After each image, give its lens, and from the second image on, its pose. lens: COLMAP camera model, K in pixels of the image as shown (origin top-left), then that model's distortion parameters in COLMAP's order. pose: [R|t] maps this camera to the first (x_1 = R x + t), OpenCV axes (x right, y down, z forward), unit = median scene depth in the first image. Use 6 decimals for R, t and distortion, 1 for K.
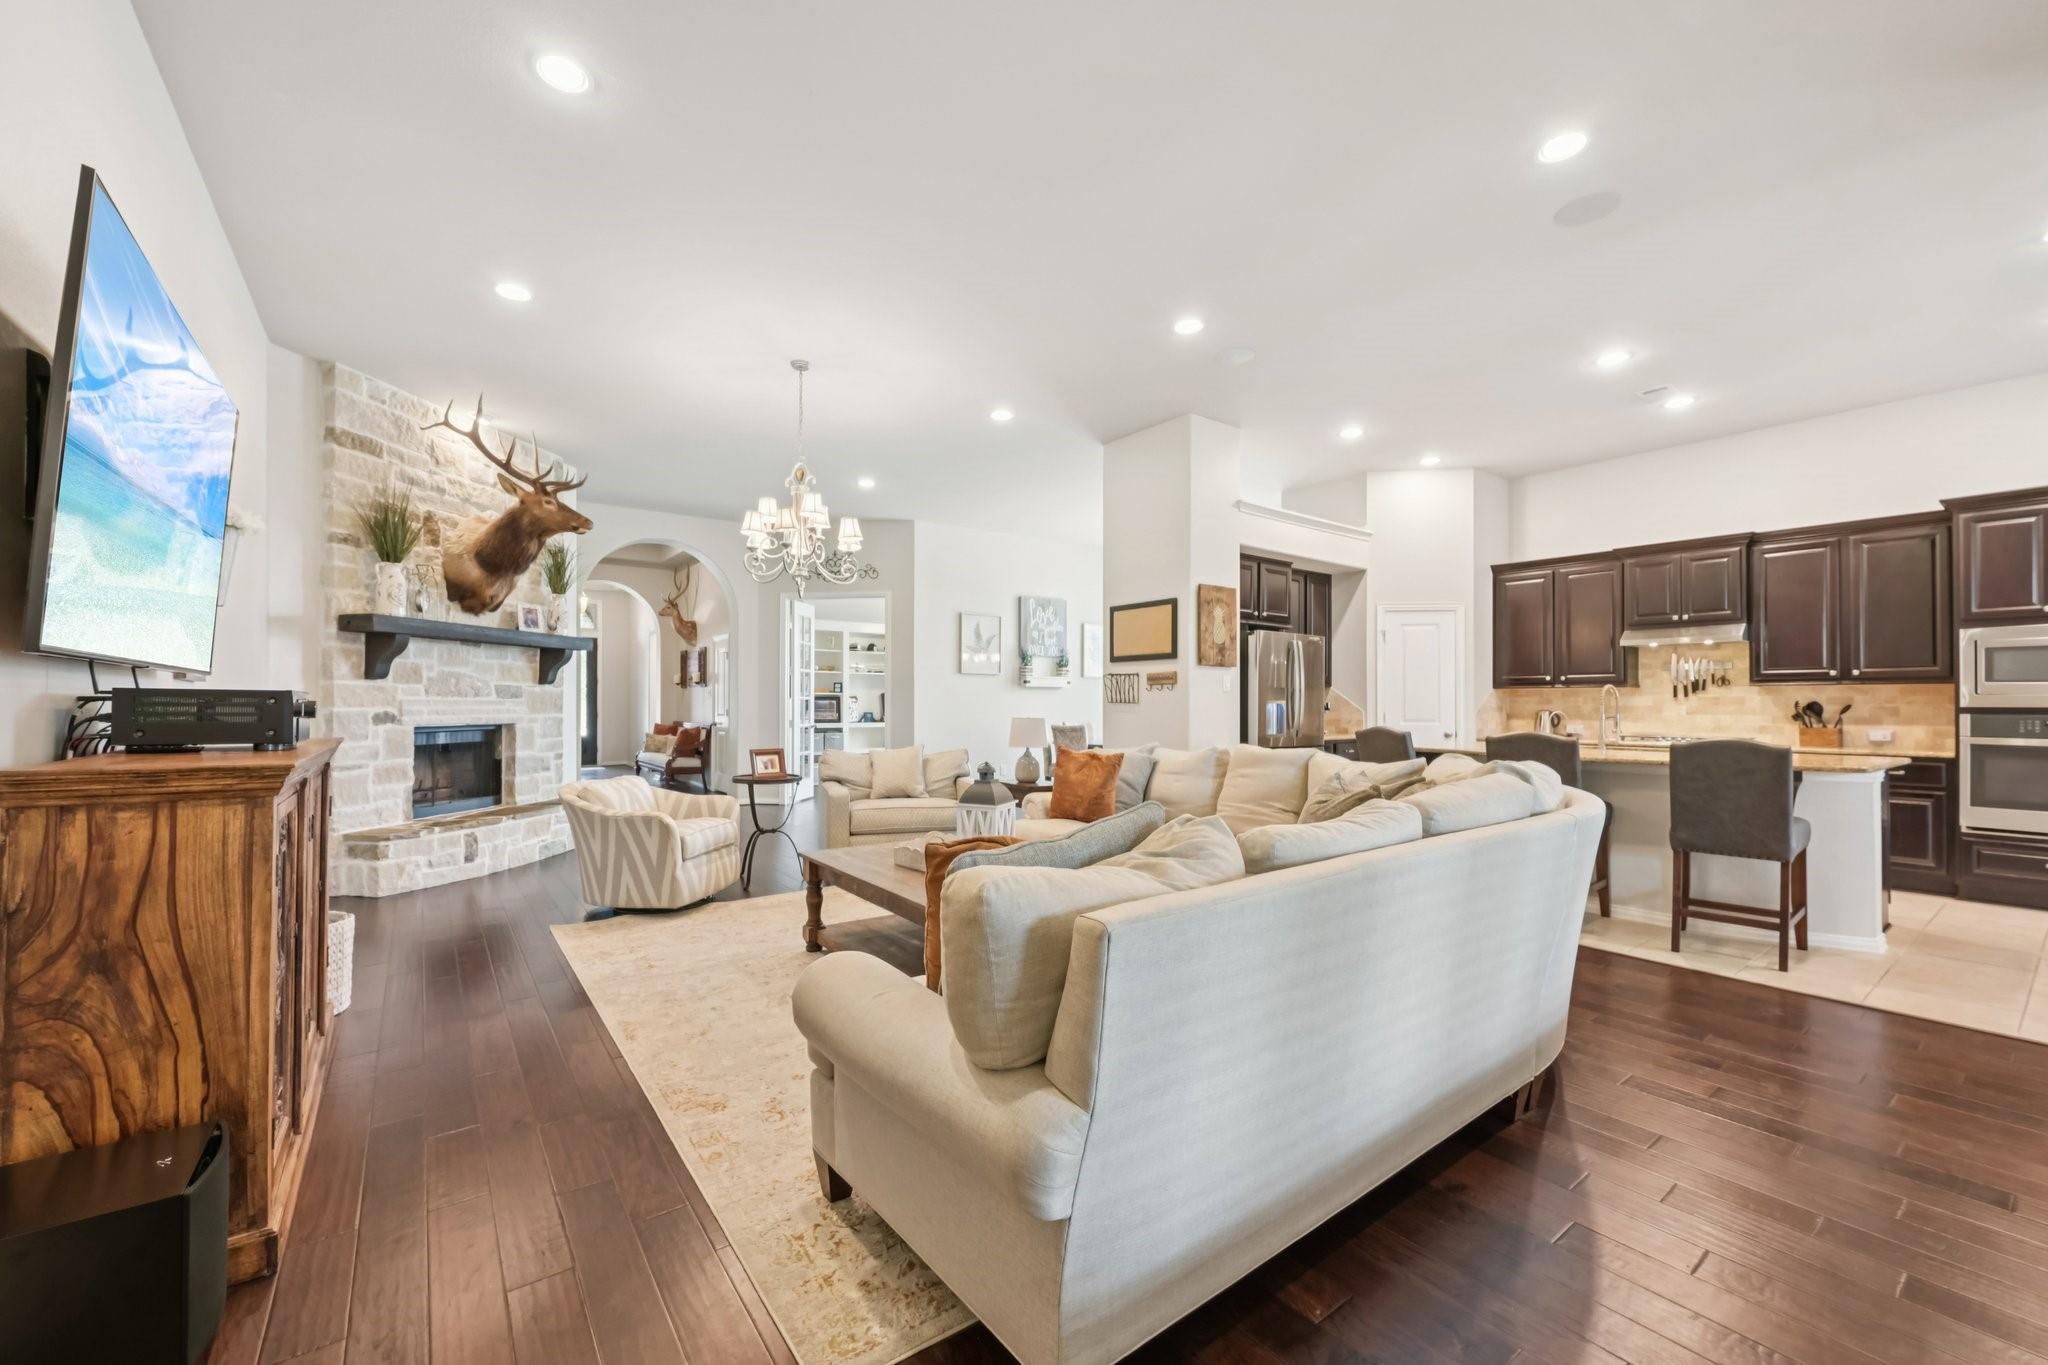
lens RADIAL K [[809.1, 0, 1026.5], [0, 809.1, 690.3], [0, 0, 1]] dist [-0.000933, -0.000094]
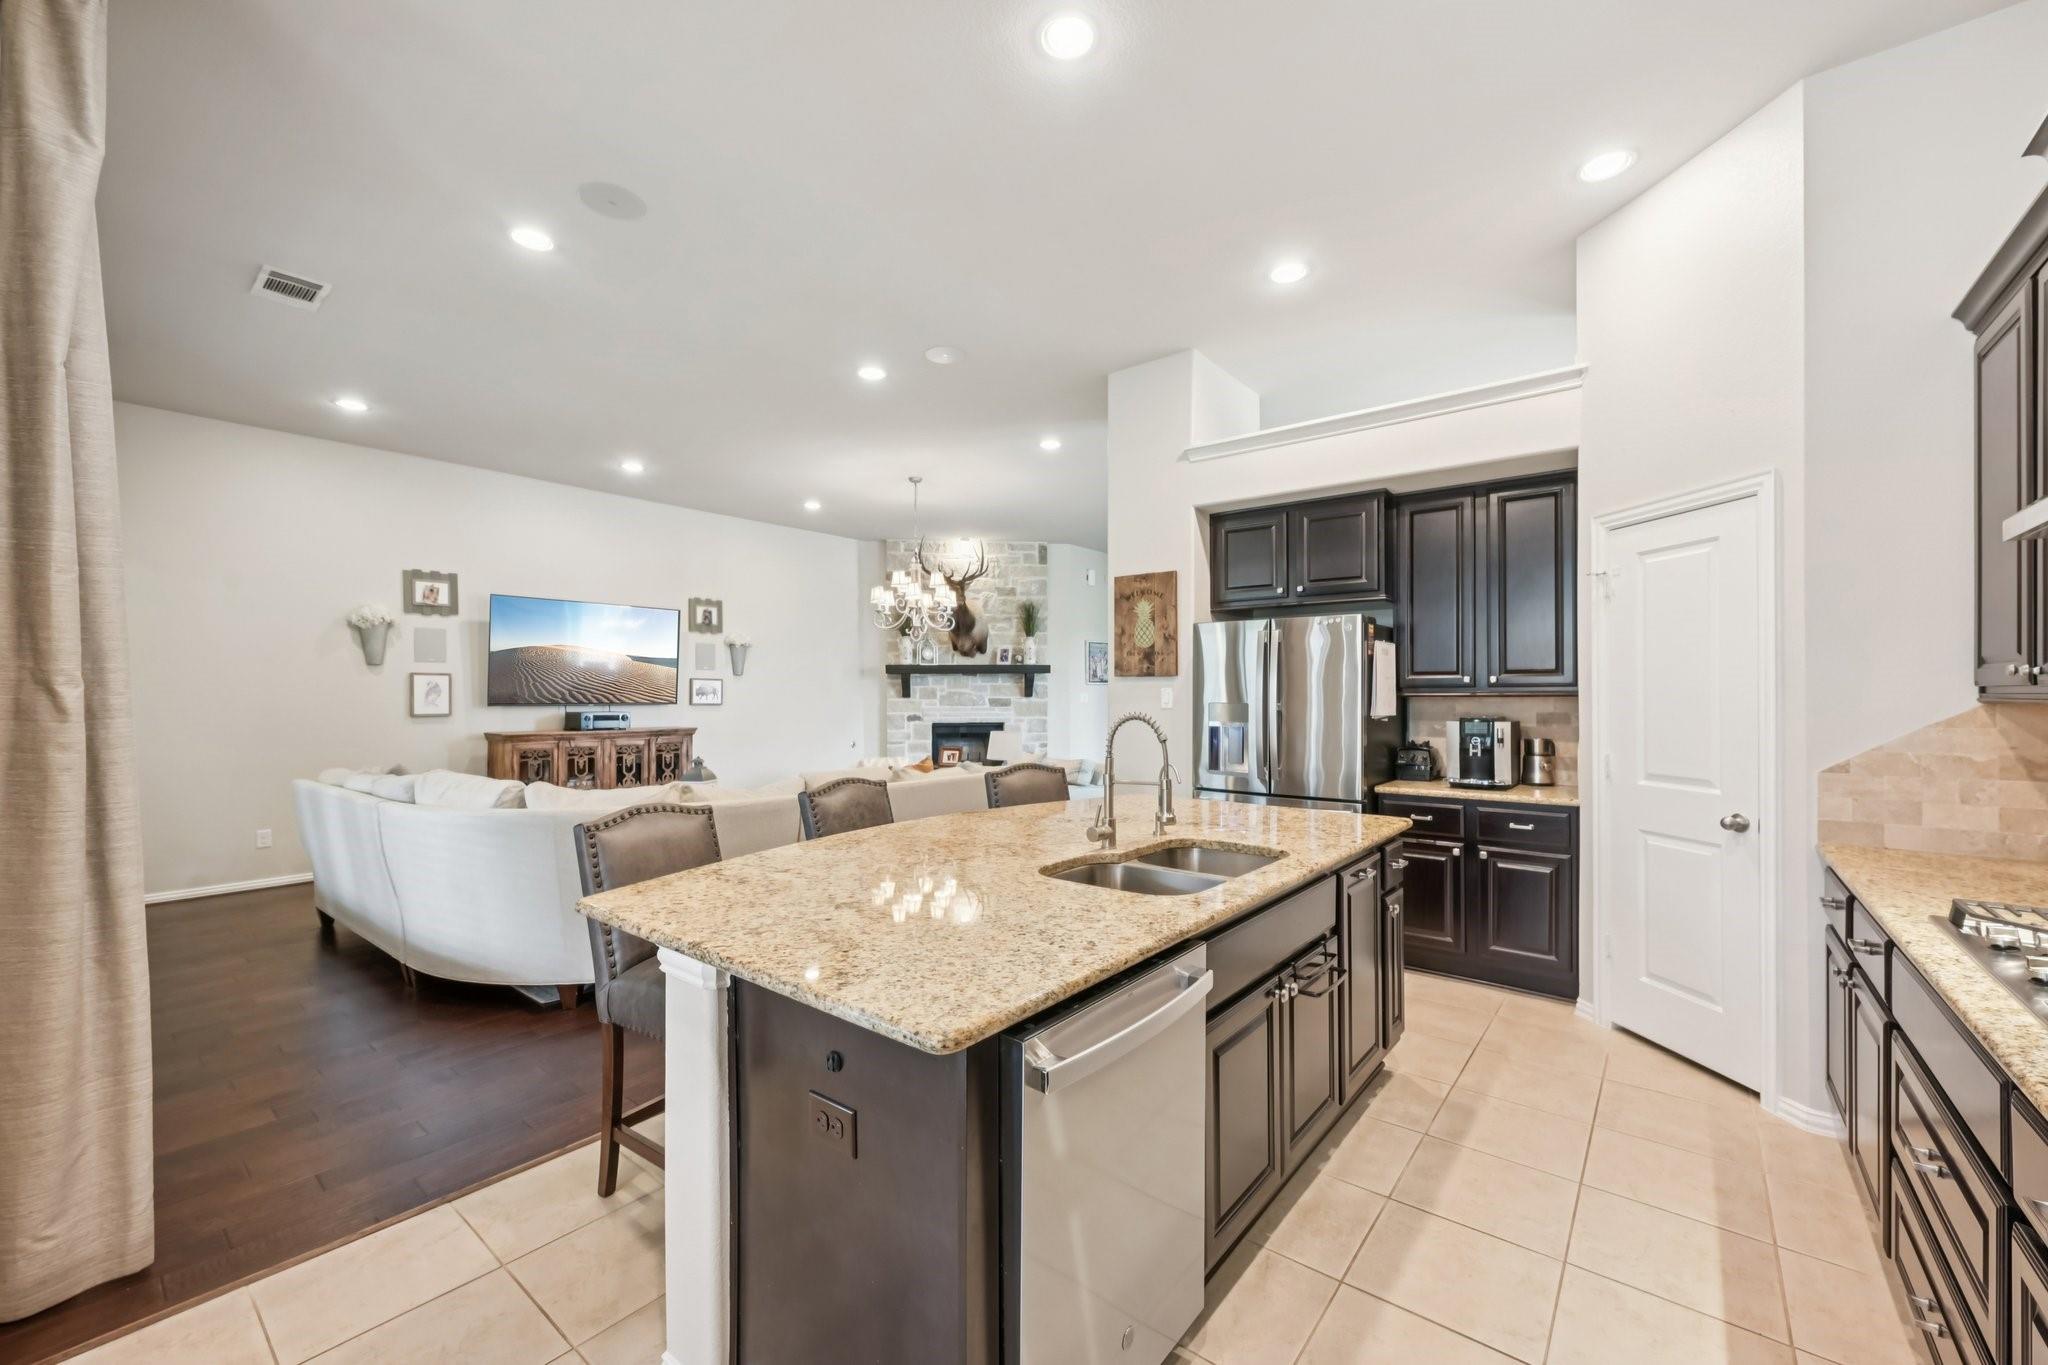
lens RADIAL K [[810.0, 0, 1030.6], [0, 810.0, 697.0], [0, 0, 1]] dist [-0.000337, -0.000033]
pose [[0.248953, -0.000429, -0.968515, 0.981463], [0.018957, 0.999810, 0.004430, -0.015708], [0.968330, -0.019463, 0.248914, 0.704782]]
